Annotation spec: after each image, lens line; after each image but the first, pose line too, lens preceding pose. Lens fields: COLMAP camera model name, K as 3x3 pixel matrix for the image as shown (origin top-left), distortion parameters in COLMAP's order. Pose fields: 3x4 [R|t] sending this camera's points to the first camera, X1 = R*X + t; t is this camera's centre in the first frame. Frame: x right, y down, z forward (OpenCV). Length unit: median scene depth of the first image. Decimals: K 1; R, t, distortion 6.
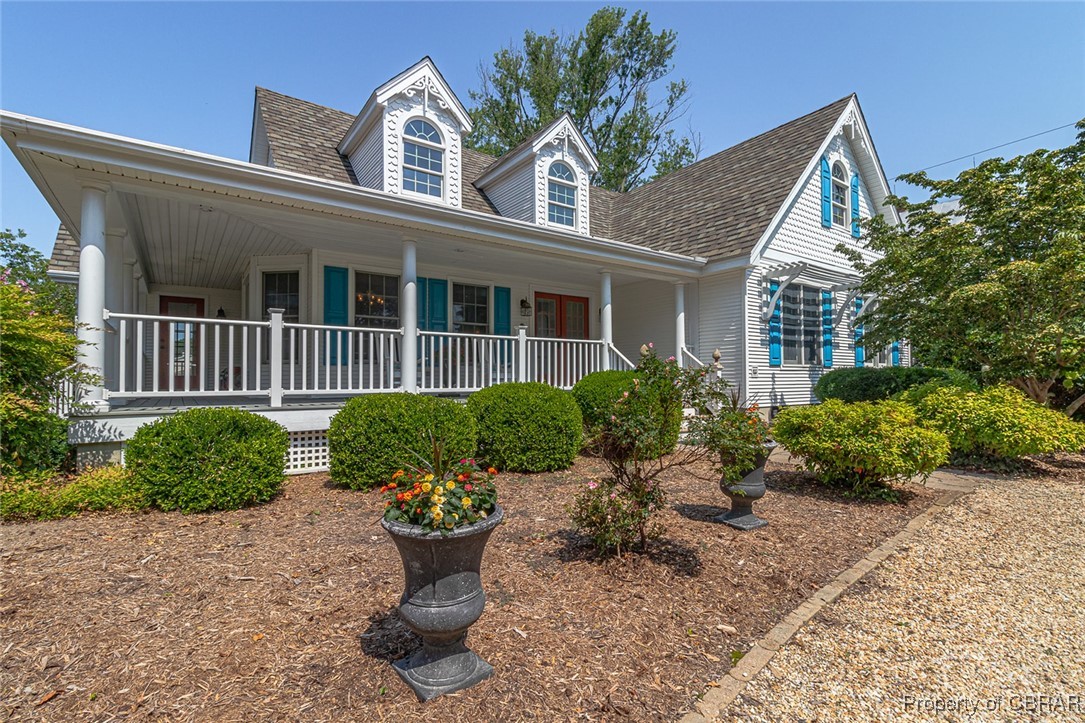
lens RADIAL K [[509.7, 0, 531.1], [0, 509.7, 366.9], [0, 0, 1]] dist [-0.003352, 0.000732]
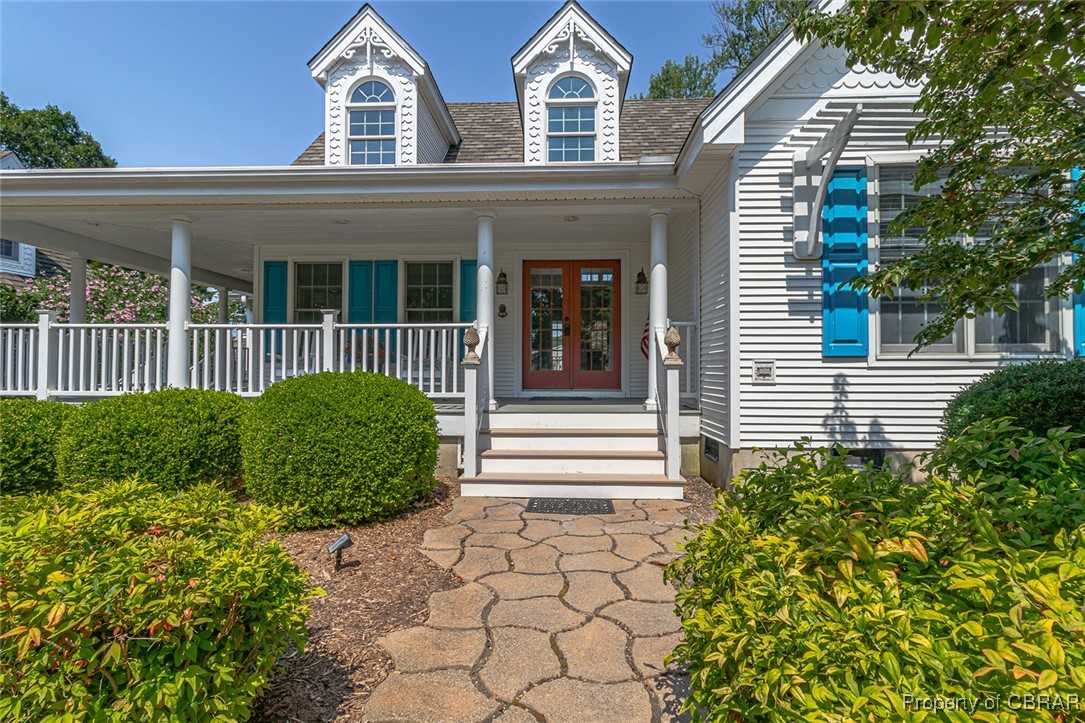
lens RADIAL K [[509.7, 0, 543.7], [0, 509.7, 360.6], [0, 0, 1]] dist [-0.003352, 0.000732]
pose [[0.790708, -0.007652, -0.612146, 0.543462], [0.008906, 0.999960, -0.000996, -0.001834], [0.612129, -0.004664, 0.790744, 0.485617]]
